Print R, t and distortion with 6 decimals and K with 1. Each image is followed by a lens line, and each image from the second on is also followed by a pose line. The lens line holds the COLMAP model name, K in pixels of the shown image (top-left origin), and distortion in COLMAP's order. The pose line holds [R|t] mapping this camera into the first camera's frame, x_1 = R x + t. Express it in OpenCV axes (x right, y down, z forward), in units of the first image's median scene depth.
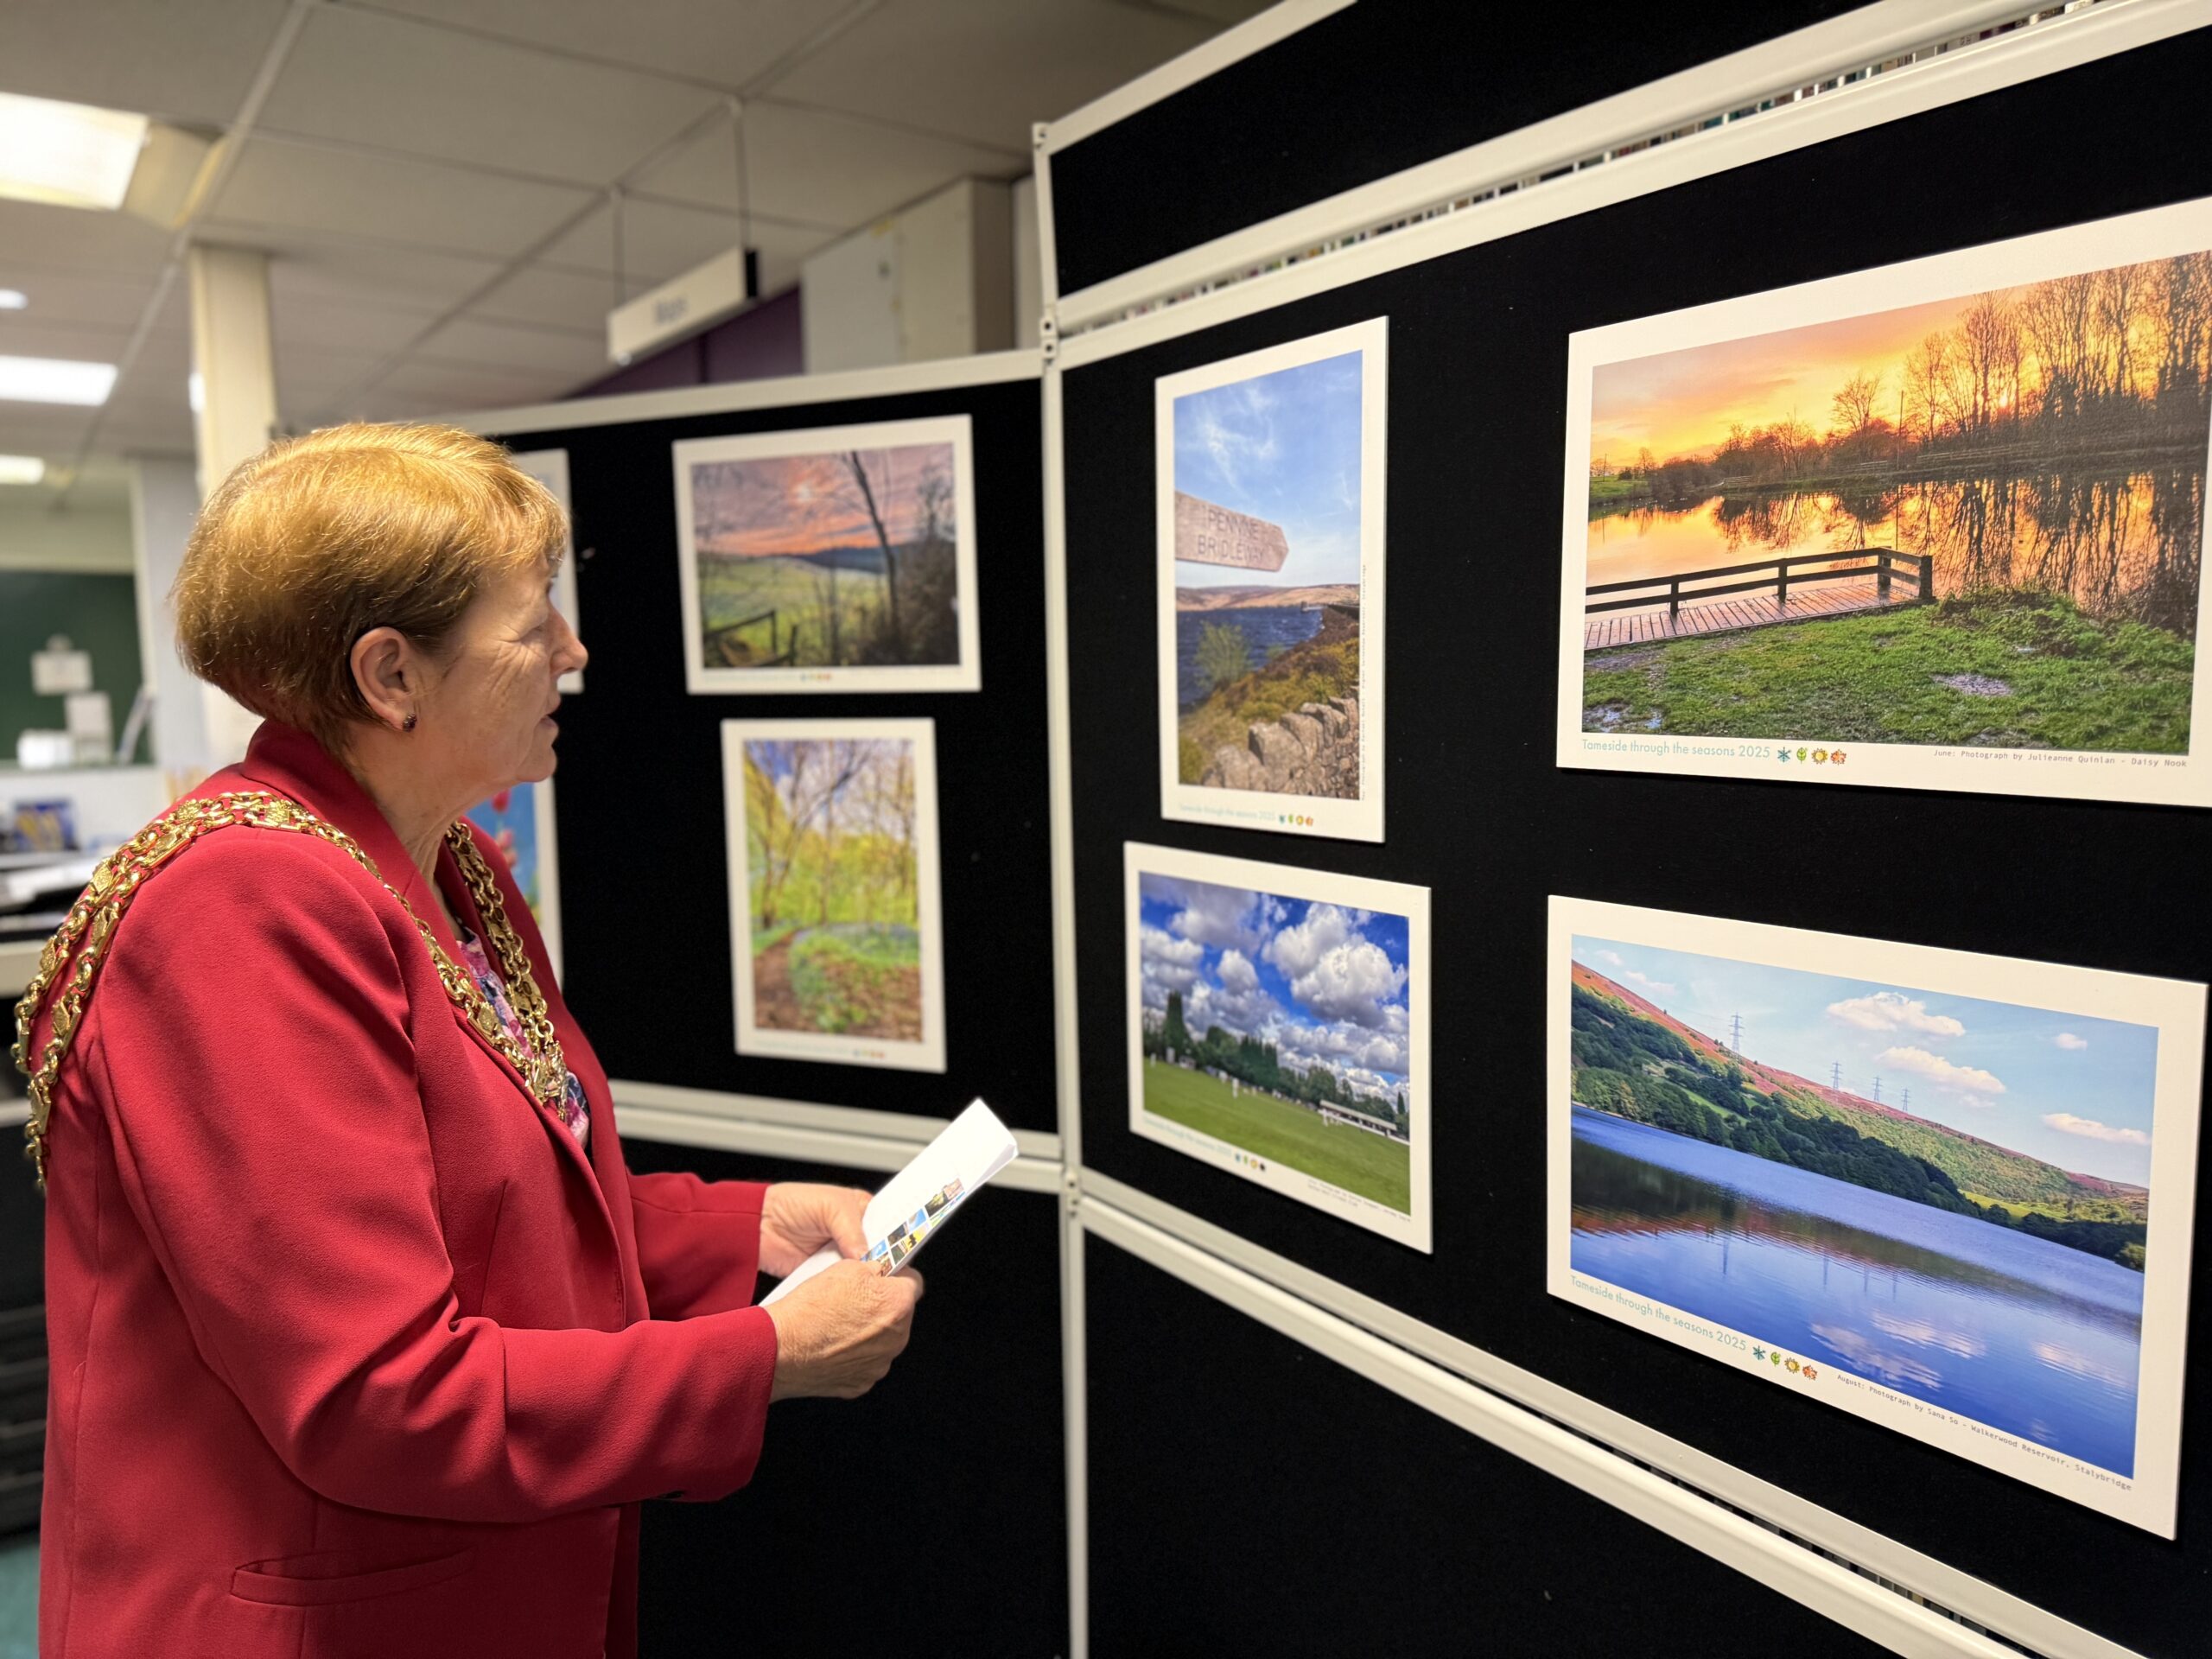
lens RADIAL K [[1530.9, 0, 1108.9], [0, 1530.9, 848.2], [0, 0, 1]] dist [0.085524, -0.119943]
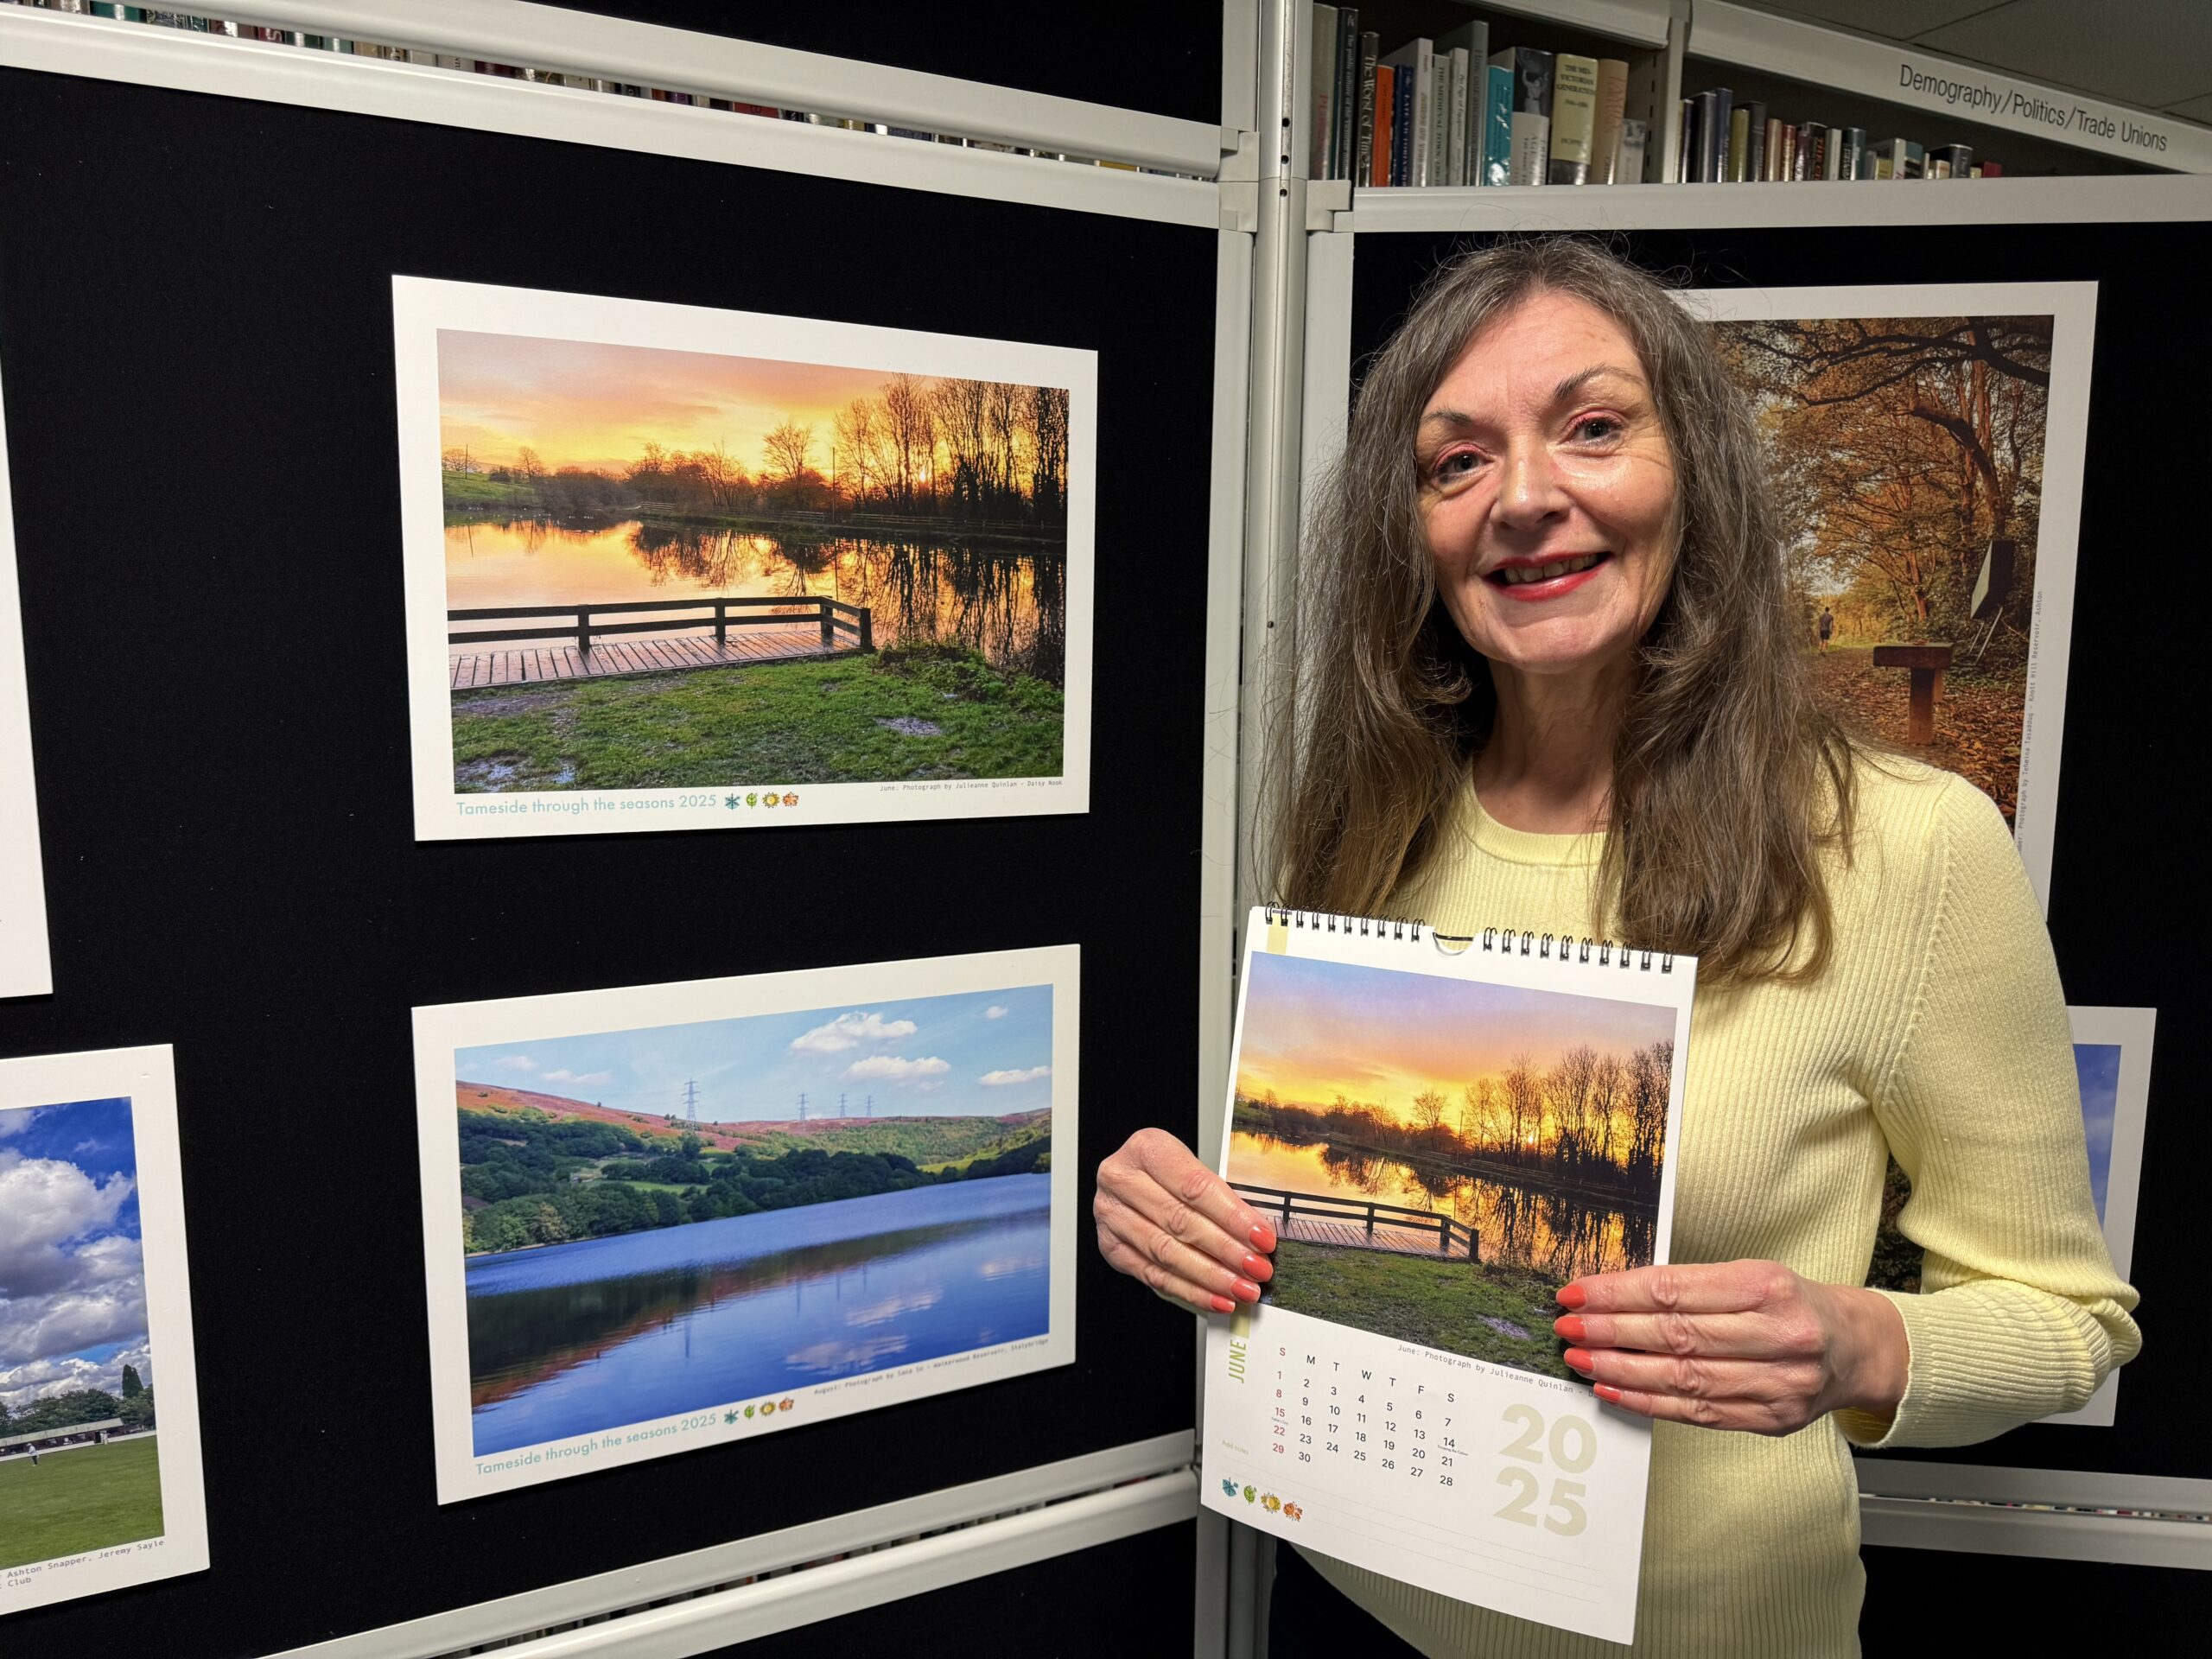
lens RADIAL K [[1530.9, 0, 1108.9], [0, 1530.9, 848.2], [0, 0, 1]] dist [0.085524, -0.119943]
pose [[0.148570, -0.129324, 0.980409, -0.437484], [0.101302, 0.988187, 0.114999, -0.109142], [-0.983700, 0.082232, 0.159916, 0.571199]]
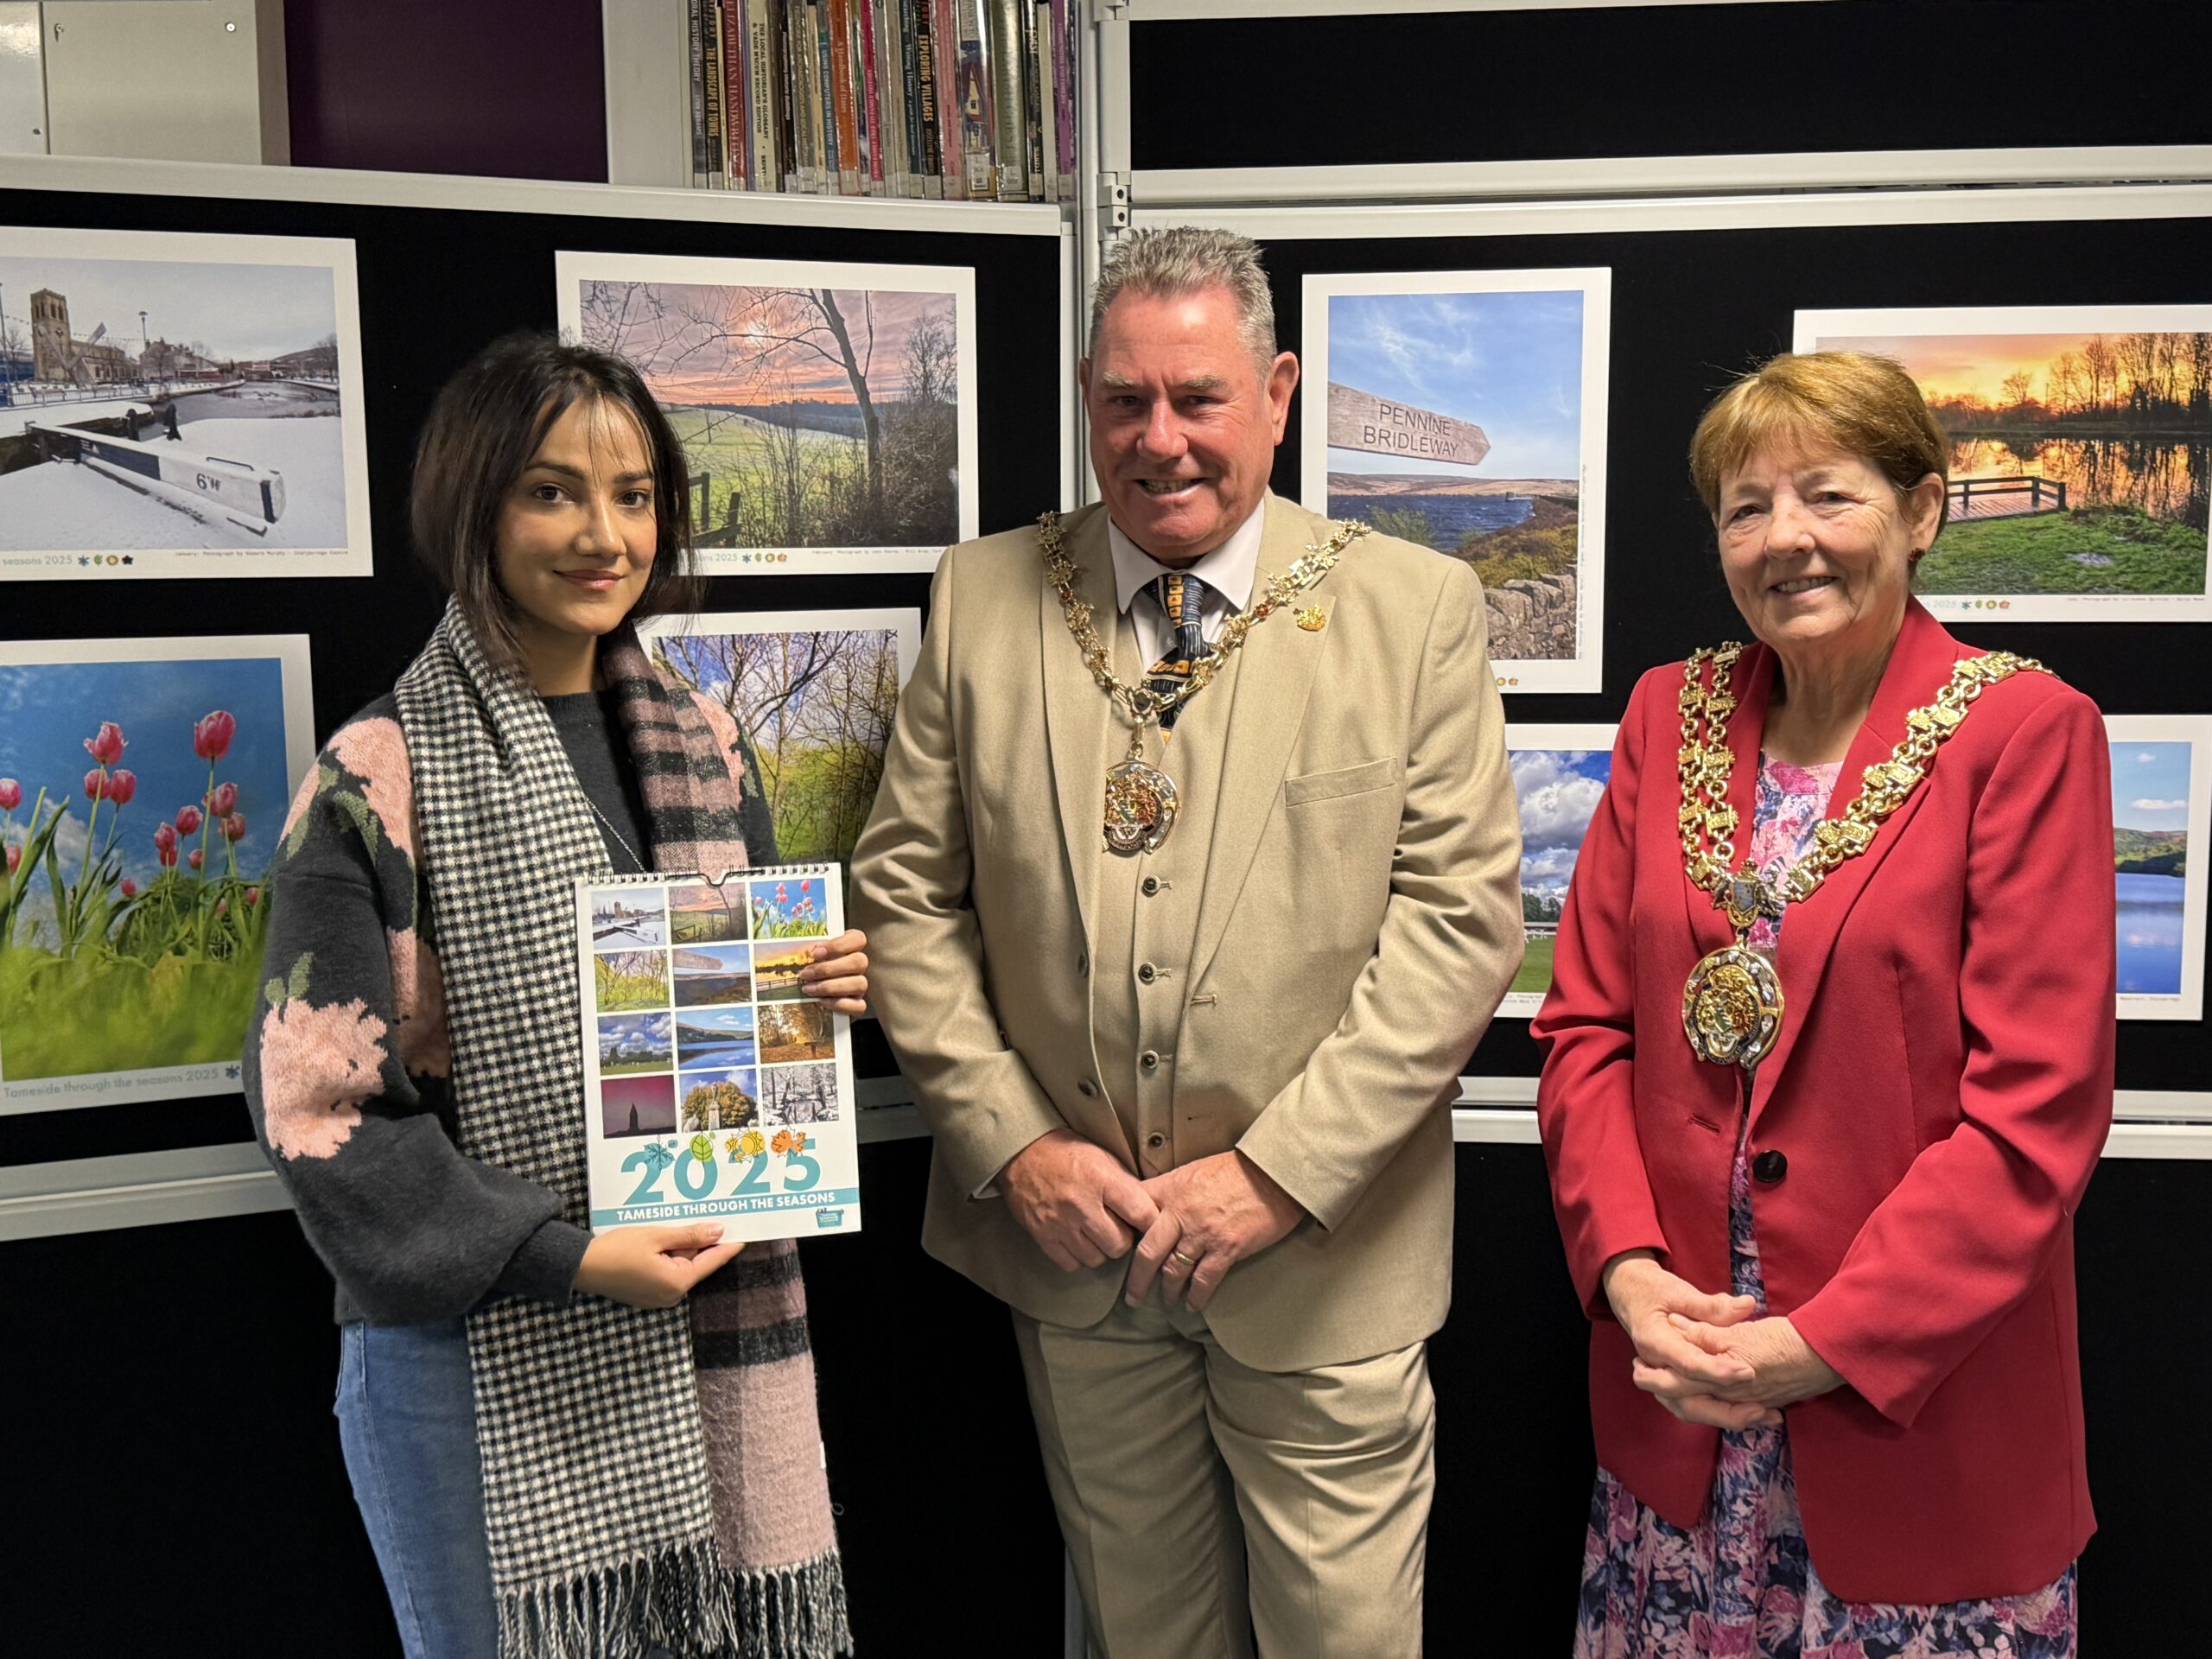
lens RADIAL K [[2638.1, 0, 1110.3], [0, 2638.1, 834.3], [0, 0, 1]] dist [0.207427, -0.453474]
pose [[0.652234, -0.076303, 0.754167, -2.016893], [0.084405, 0.996044, 0.027778, 0.020373], [-0.753303, 0.045537, 0.656095, -0.104456]]
